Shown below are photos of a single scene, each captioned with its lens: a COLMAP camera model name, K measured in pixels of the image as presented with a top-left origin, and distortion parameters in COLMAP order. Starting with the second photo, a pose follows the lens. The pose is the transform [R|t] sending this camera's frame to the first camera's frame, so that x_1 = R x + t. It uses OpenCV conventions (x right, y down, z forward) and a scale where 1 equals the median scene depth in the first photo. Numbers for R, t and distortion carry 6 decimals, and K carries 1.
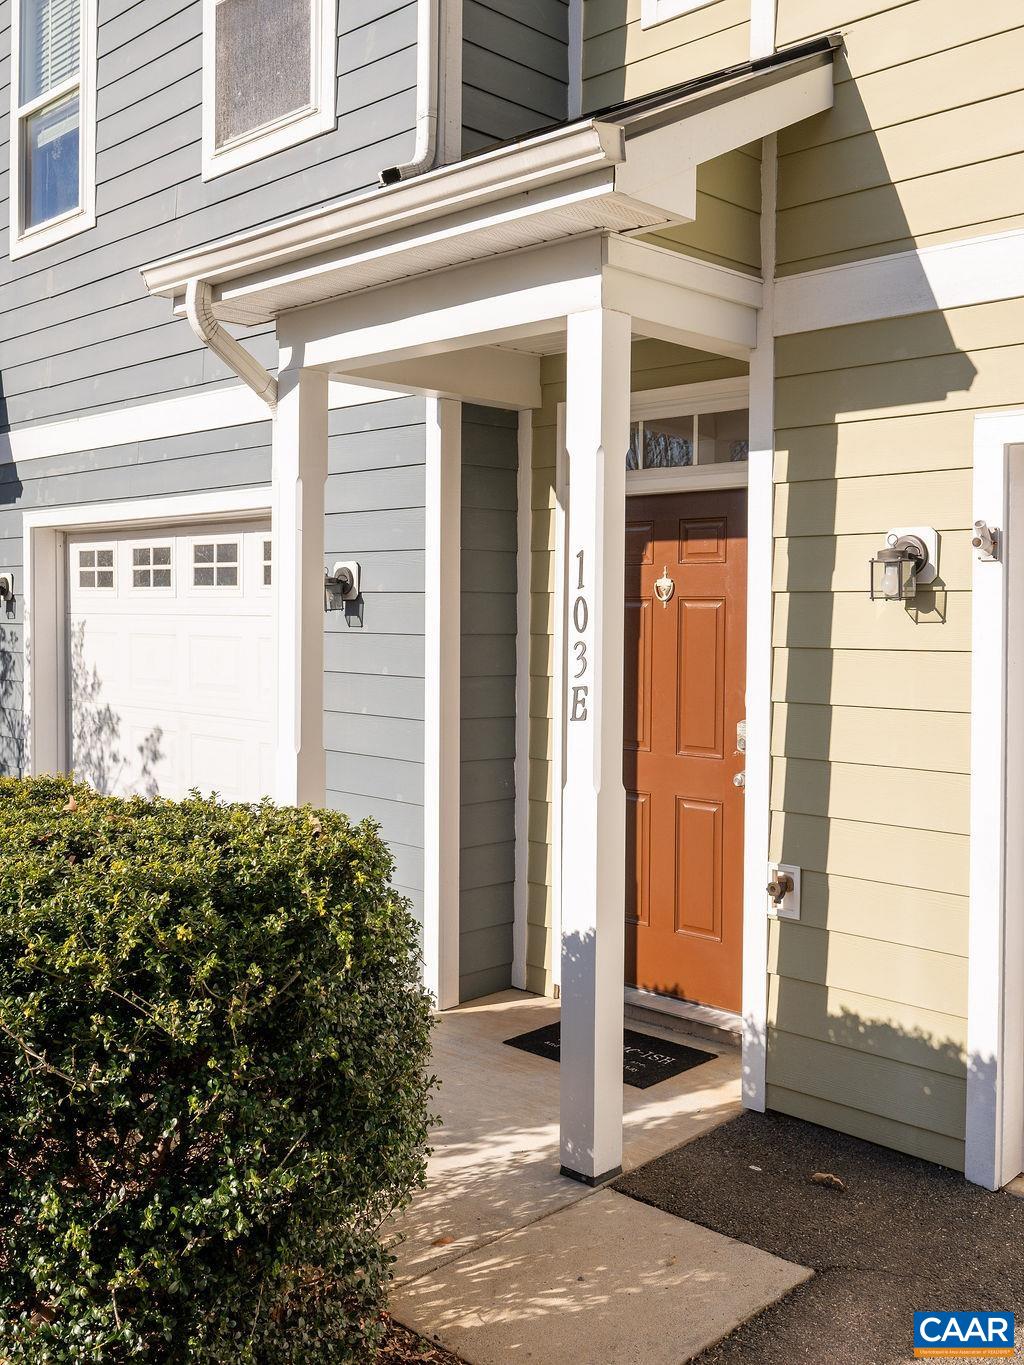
lens RADIAL K [[1186.4, 0, 512.0], [0, 1186.4, 682.5], [0, 0, 1]] dist [0.007091, 0.006194]
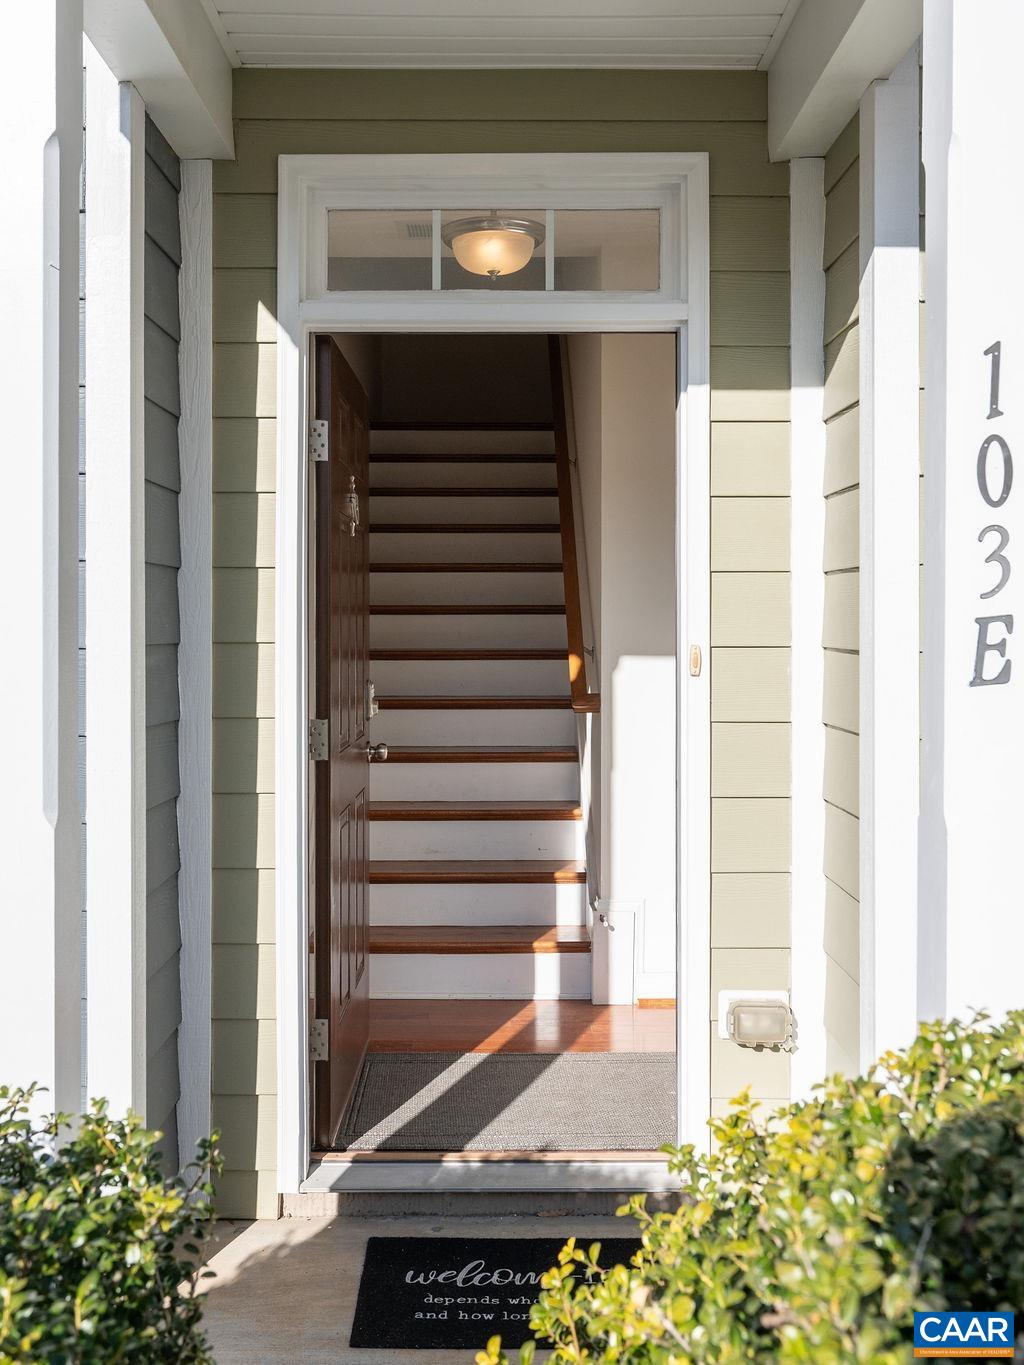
lens RADIAL K [[1186.4, 0, 512.0], [0, 1186.4, 682.5], [0, 0, 1]] dist [0.007091, 0.006194]
pose [[0.687872, -0.009380, 0.725771, -0.441048], [0.021092, 0.999753, -0.007071, 0.030441], [-0.725526, 0.020172, 0.687900, 0.804598]]
